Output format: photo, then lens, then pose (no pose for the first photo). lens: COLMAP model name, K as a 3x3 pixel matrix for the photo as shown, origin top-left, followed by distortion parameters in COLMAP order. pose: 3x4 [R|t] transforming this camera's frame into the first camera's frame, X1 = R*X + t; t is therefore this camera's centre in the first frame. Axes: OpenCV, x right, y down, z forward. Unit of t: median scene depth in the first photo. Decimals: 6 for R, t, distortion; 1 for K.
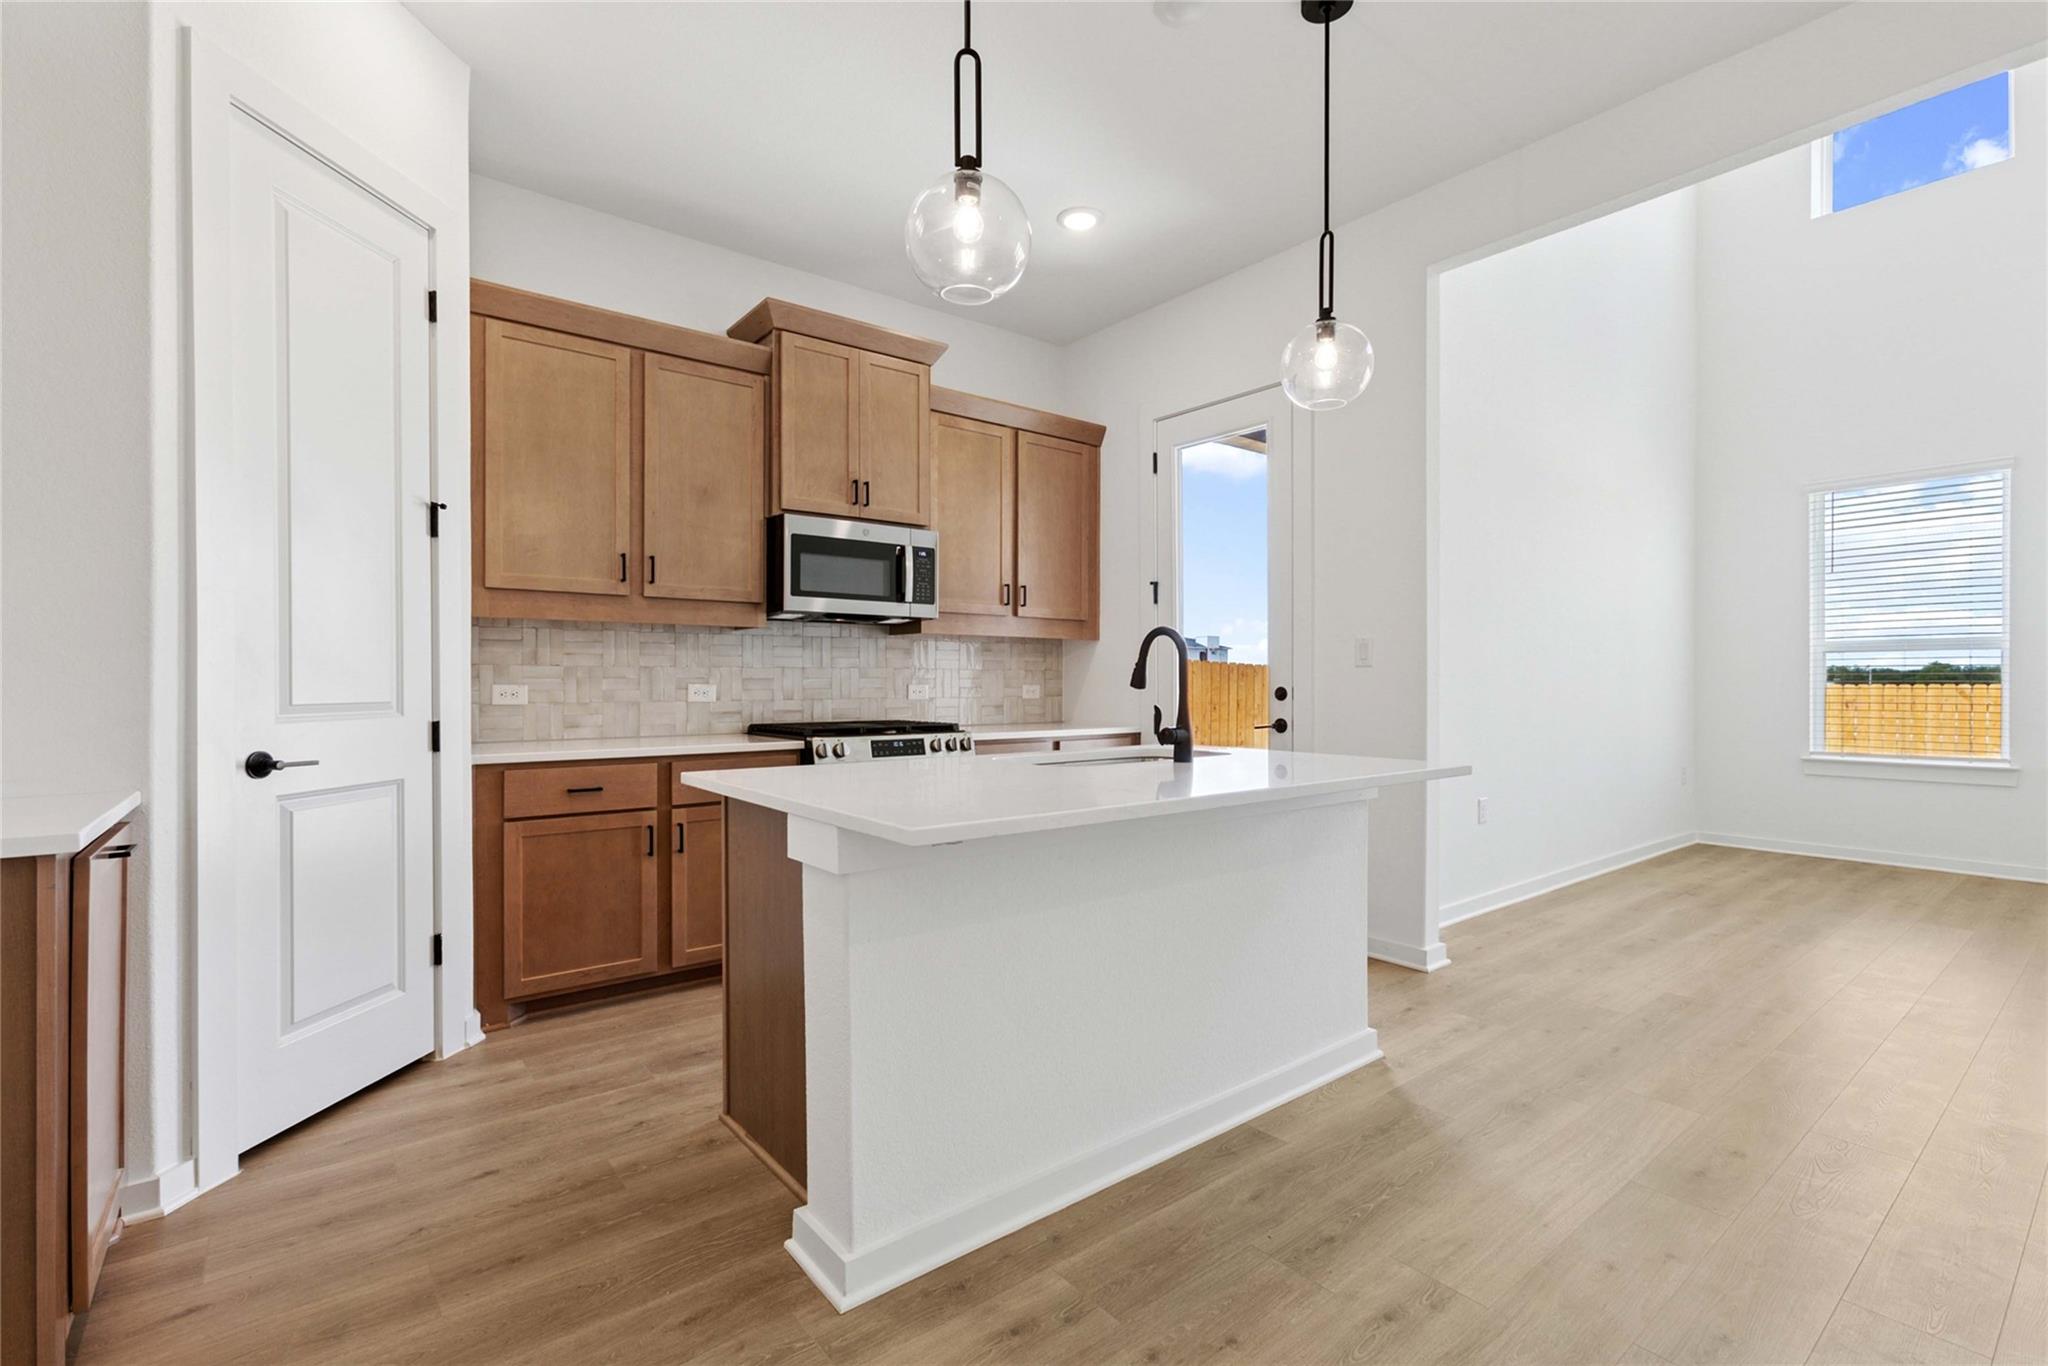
lens RADIAL K [[924.1, 0, 1007.8], [0, 924.1, 688.9], [0, 0, 1]] dist [-0.023768, 0.020597]
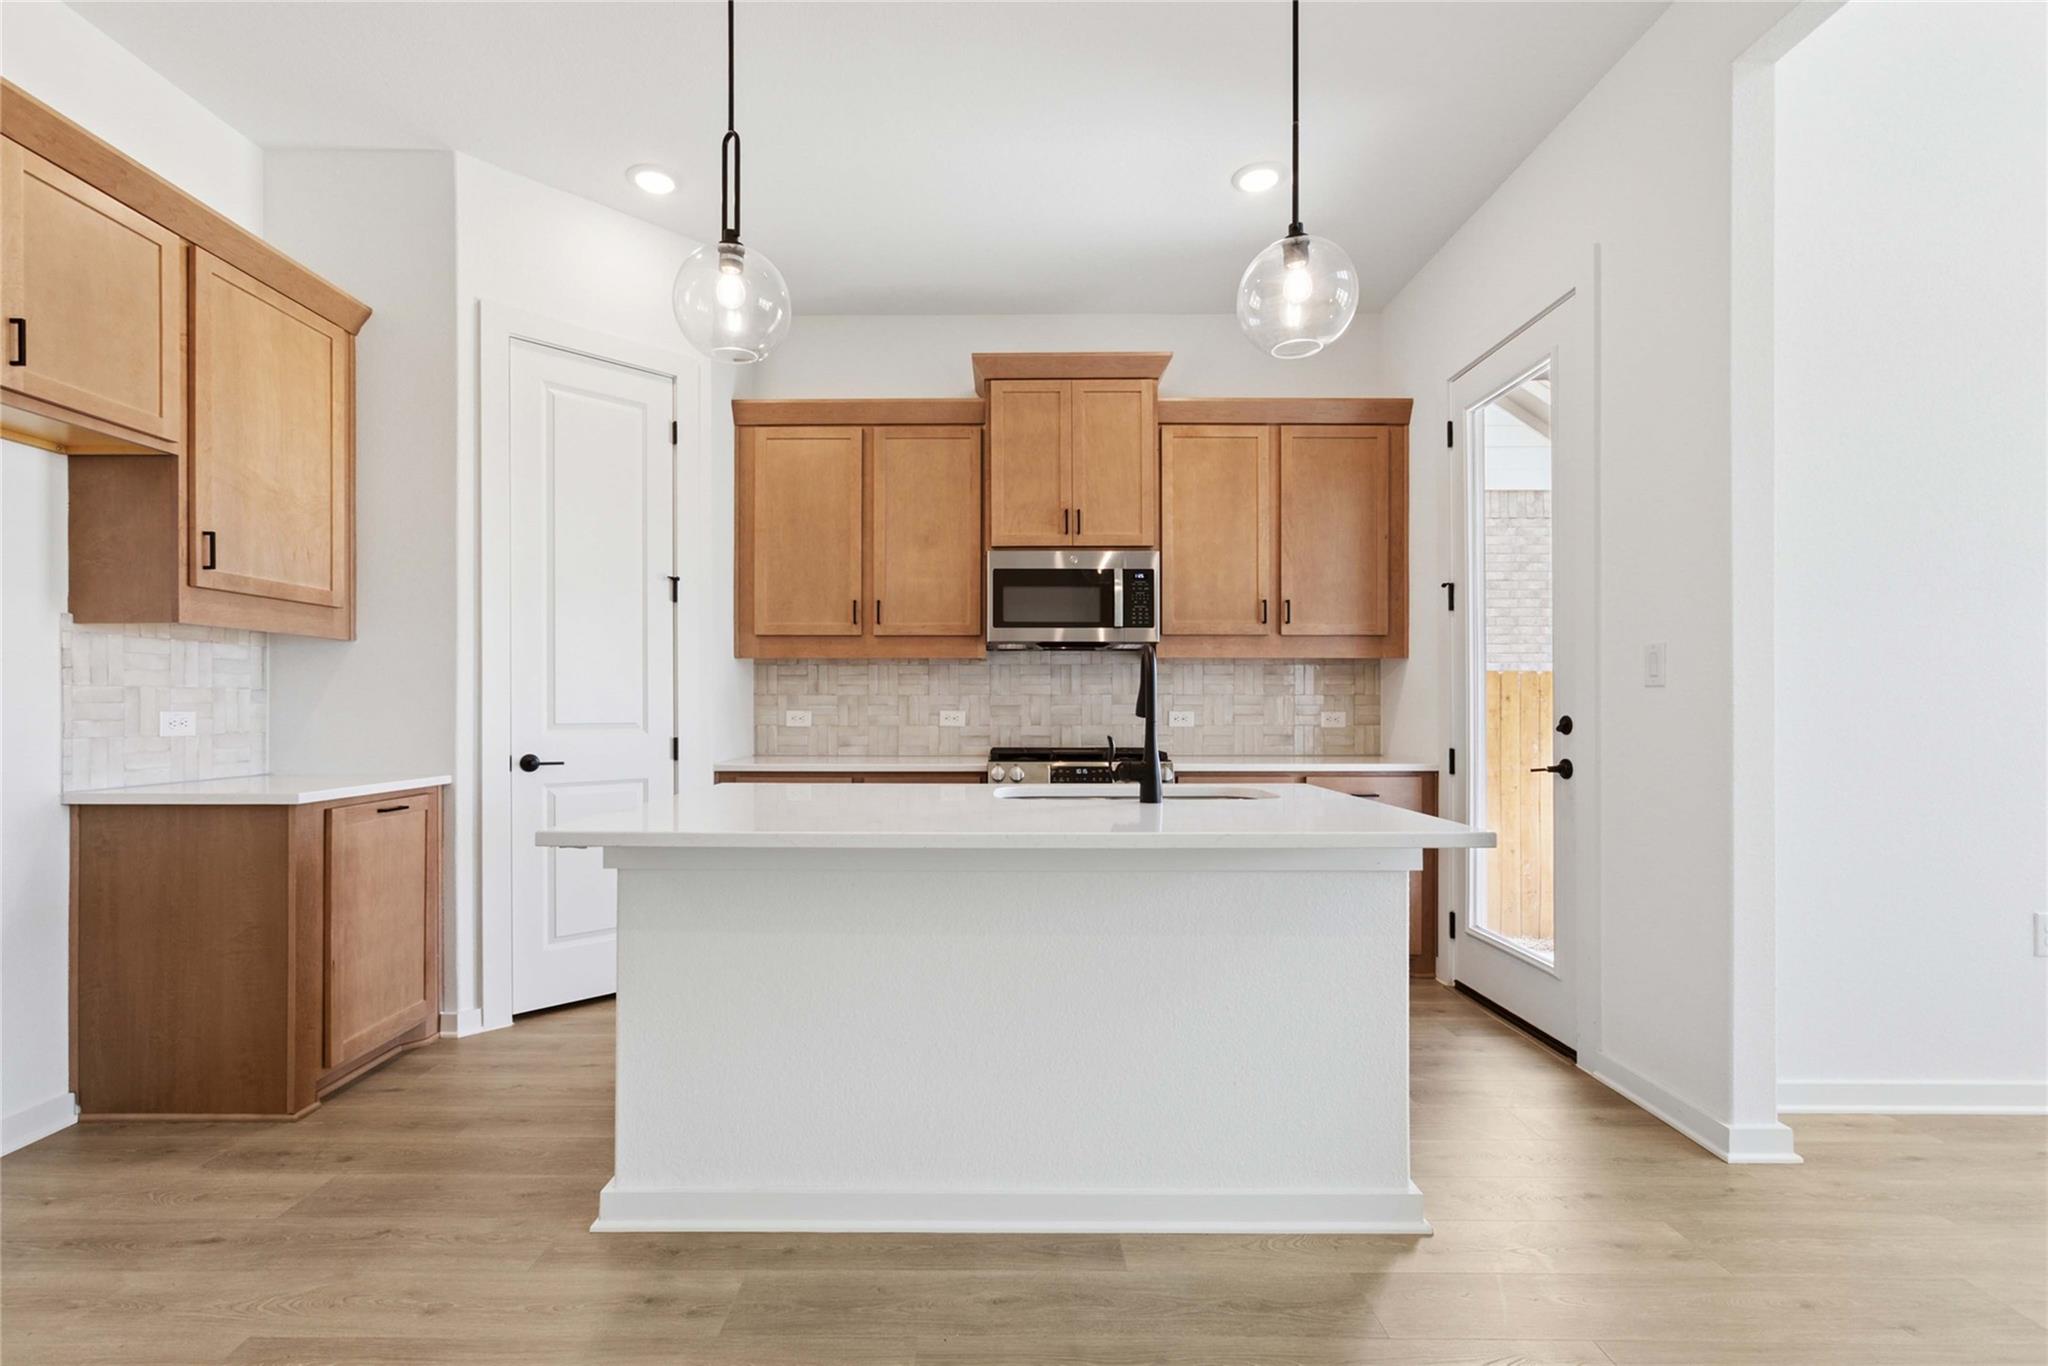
lens RADIAL K [[926.0, 0, 993.8], [0, 926.0, 705.9], [0, 0, 1]] dist [-0.027174, 0.021060]
pose [[0.781221, -0.001391, -0.624253, 0.432128], [-0.004738, 0.999955, -0.008158, -0.001797], [0.624237, 0.009331, 0.781180, 0.166565]]
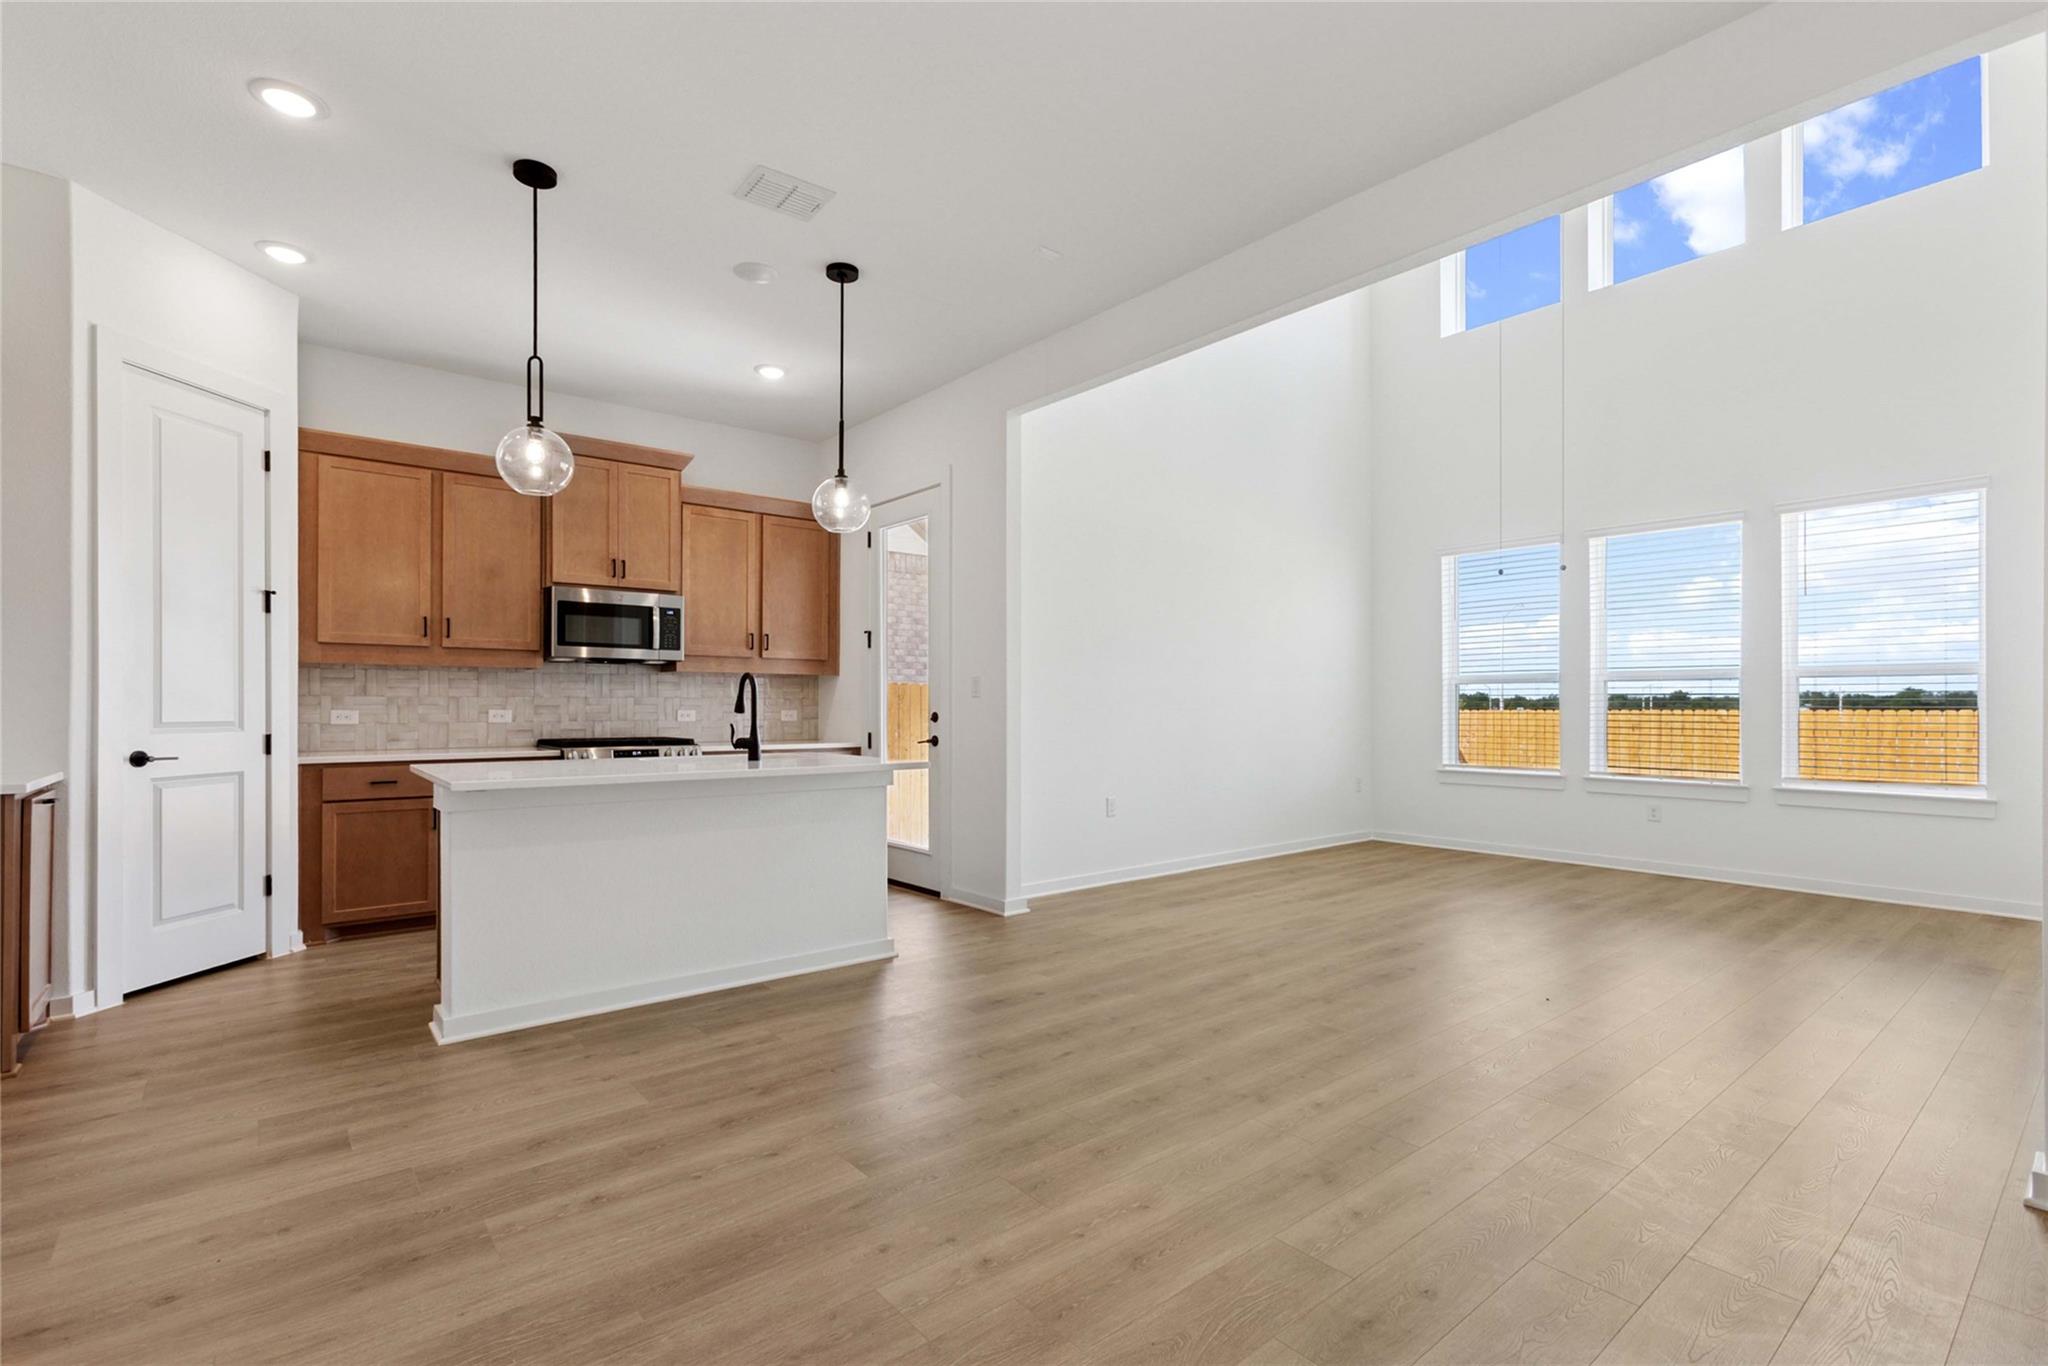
lens RADIAL K [[941.9, 0, 1003.9], [0, 941.9, 706.2], [0, 0, 1]] dist [-0.015982, 0.016430]
pose [[0.999917, 0.000470, 0.012886, 0.413746], [-0.000361, 0.999964, -0.008425, 0.001343], [-0.012889, 0.008419, 0.999881, -0.409227]]
